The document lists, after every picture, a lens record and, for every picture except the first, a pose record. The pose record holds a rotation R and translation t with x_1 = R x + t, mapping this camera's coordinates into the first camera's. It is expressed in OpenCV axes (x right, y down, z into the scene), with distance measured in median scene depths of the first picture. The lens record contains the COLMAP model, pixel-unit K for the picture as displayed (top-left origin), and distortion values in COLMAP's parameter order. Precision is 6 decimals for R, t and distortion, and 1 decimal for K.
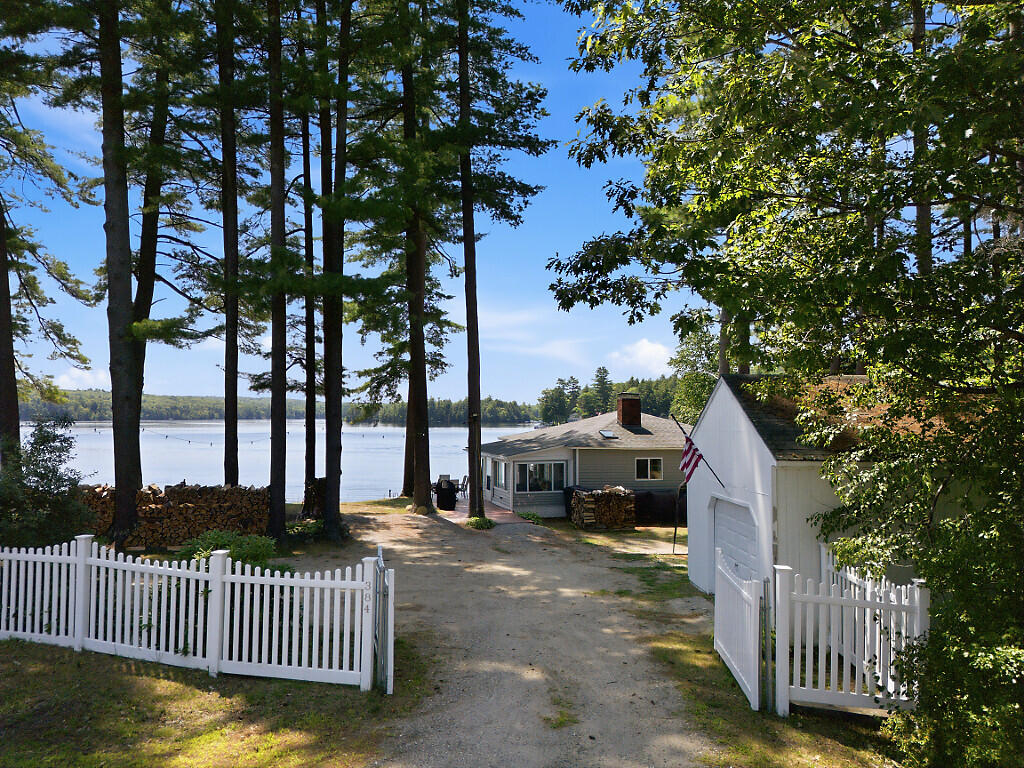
lens RADIAL K [[721.3, 0, 519.8], [0, 721.3, 379.9], [0, 0, 1]] dist [0.059860, -0.051518]
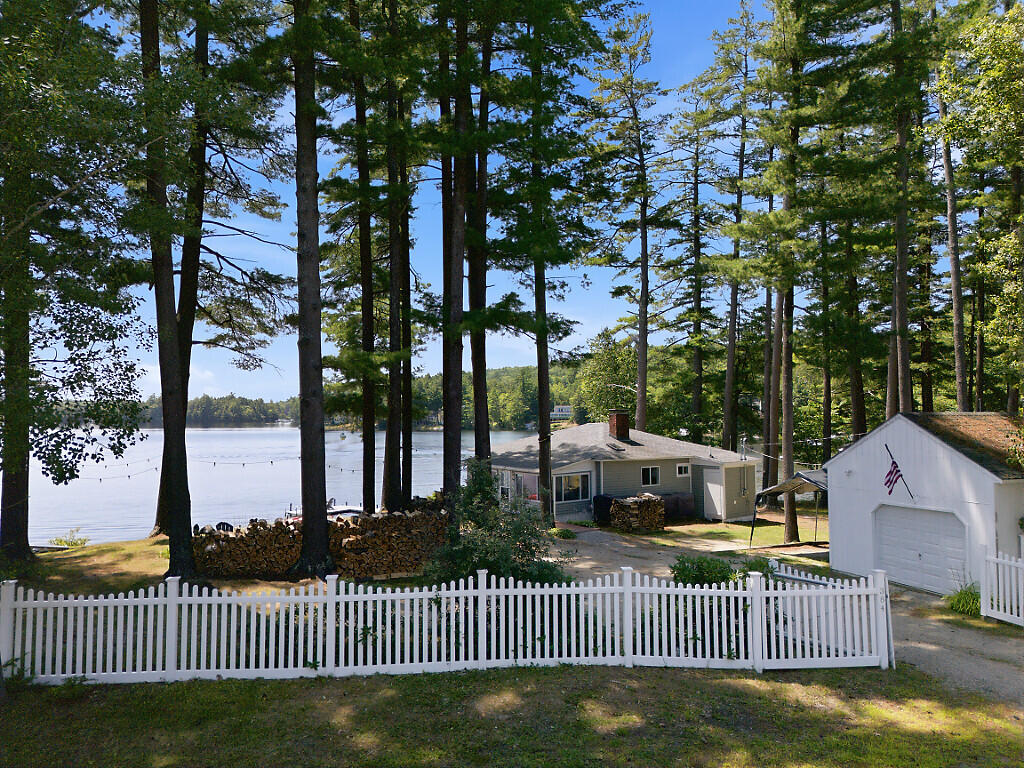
lens RADIAL K [[721.3, 0, 519.8], [0, 721.3, 379.9], [0, 0, 1]] dist [0.059860, -0.051518]
pose [[0.939876, 0.008575, 0.341409, -0.632268], [-0.010139, 0.999945, 0.002798, -0.048188], [-0.341366, -0.006091, 0.939911, -0.013611]]
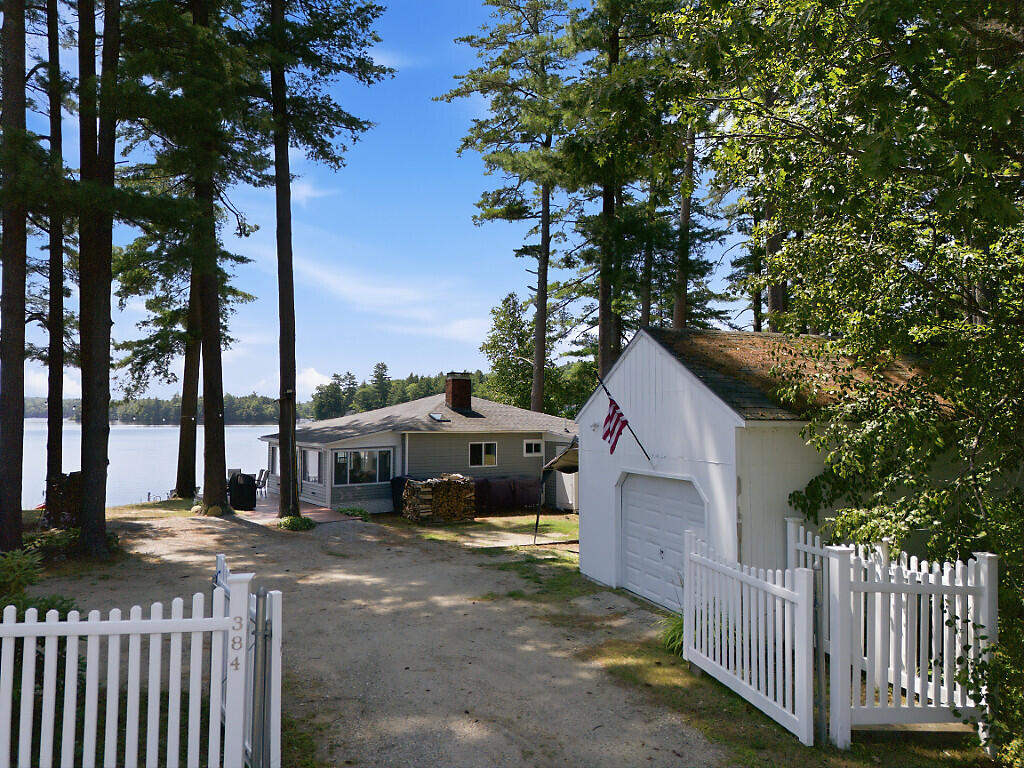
lens RADIAL K [[721.3, 0, 519.8], [0, 721.3, 379.9], [0, 0, 1]] dist [0.059860, -0.051518]
pose [[0.952700, 0.011681, 0.303687, -0.084883], [-0.012603, 0.999920, 0.001077, 0.042096], [-0.303650, -0.004853, 0.952771, 0.185053]]
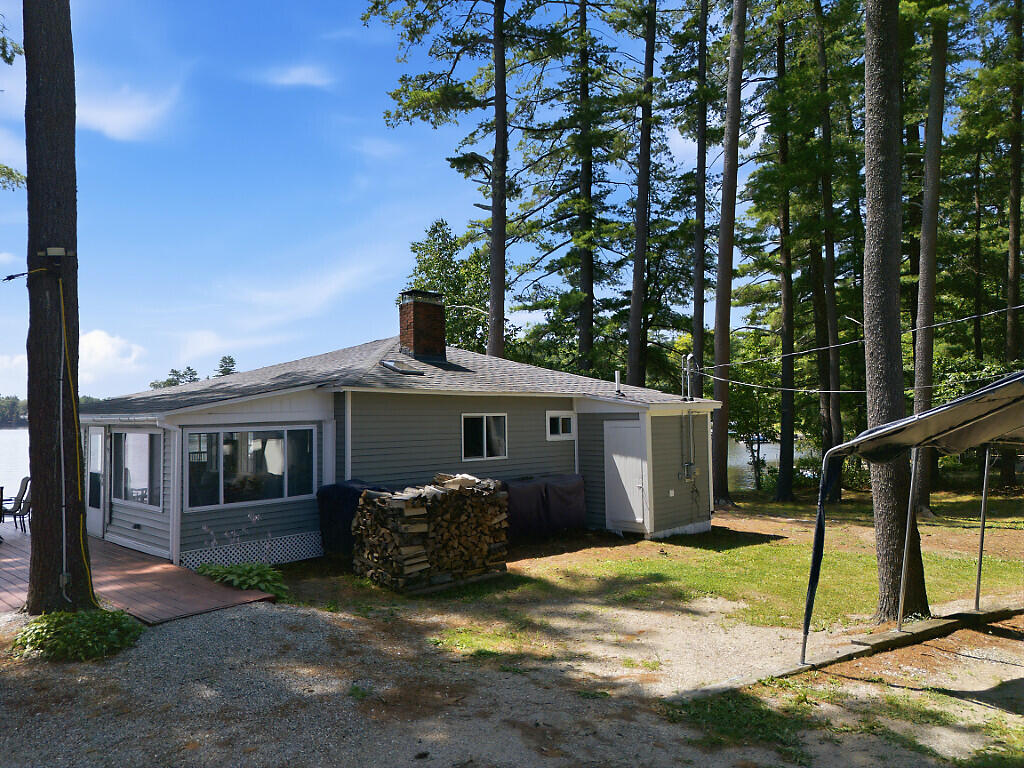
lens RADIAL K [[720.8, 0, 515.5], [0, 720.8, 381.4], [0, 0, 1]] dist [0.051916, -0.004259]
pose [[0.878119, 0.006286, 0.478402, -0.055558], [-0.009384, 0.999948, 0.004084, 0.127968], [-0.478351, -0.008076, 0.878132, 0.867634]]
